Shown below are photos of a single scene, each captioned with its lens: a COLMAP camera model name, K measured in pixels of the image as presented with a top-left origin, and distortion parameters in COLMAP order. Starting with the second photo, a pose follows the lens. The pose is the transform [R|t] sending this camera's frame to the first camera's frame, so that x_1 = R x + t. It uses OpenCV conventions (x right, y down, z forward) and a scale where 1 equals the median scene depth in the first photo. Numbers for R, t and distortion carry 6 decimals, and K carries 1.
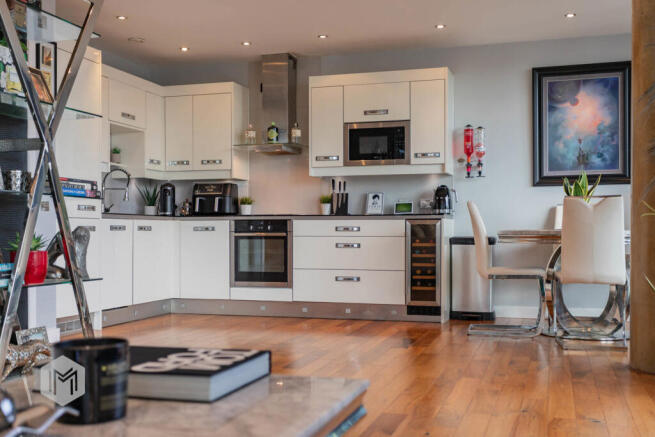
lens RADIAL K [[730.3, 0, 315.9], [0, 730.3, 230.3], [0, 0, 1]] dist [0.009774, 0.000000]
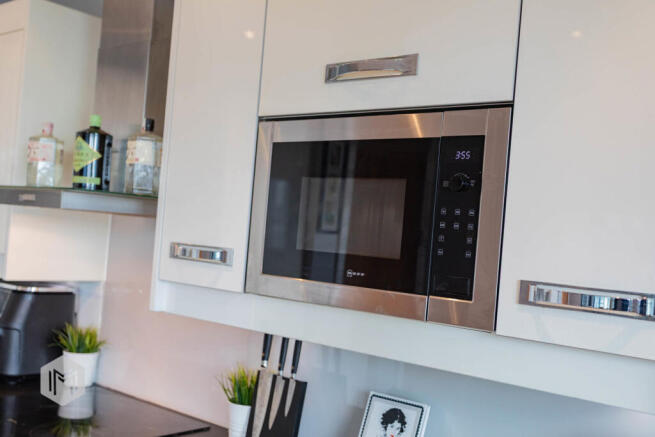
lens RADIAL K [[730.3, 0, 314.7], [0, 730.3, 244.1], [0, 0, 1]] dist [0.009774, 0.000000]
pose [[0.923304, 0.085143, -0.374512, 0.155652], [-0.095518, 0.995385, -0.009192, -0.107311], [0.372002, 0.044260, 0.927176, 0.804719]]
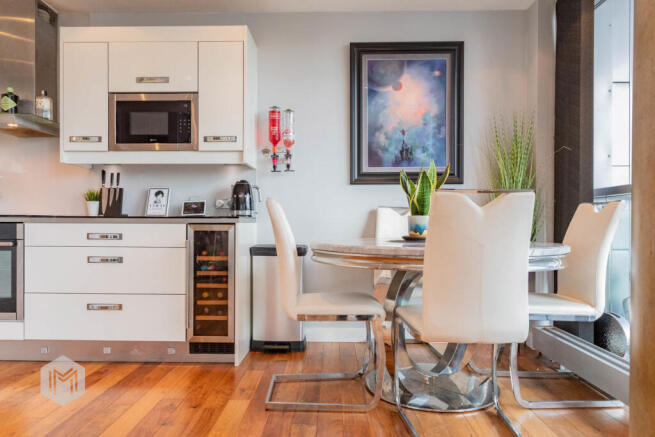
lens RADIAL K [[453.3, 0, 328.2], [0, 453.3, 222.1], [0, 0, 1]] dist [-0.010731, 0.007612]
pose [[0.956592, 0.004943, 0.291389, 0.121873], [-0.004134, 0.999986, -0.003390, -0.015083], [-0.291401, 0.002038, 0.956599, 0.511363]]
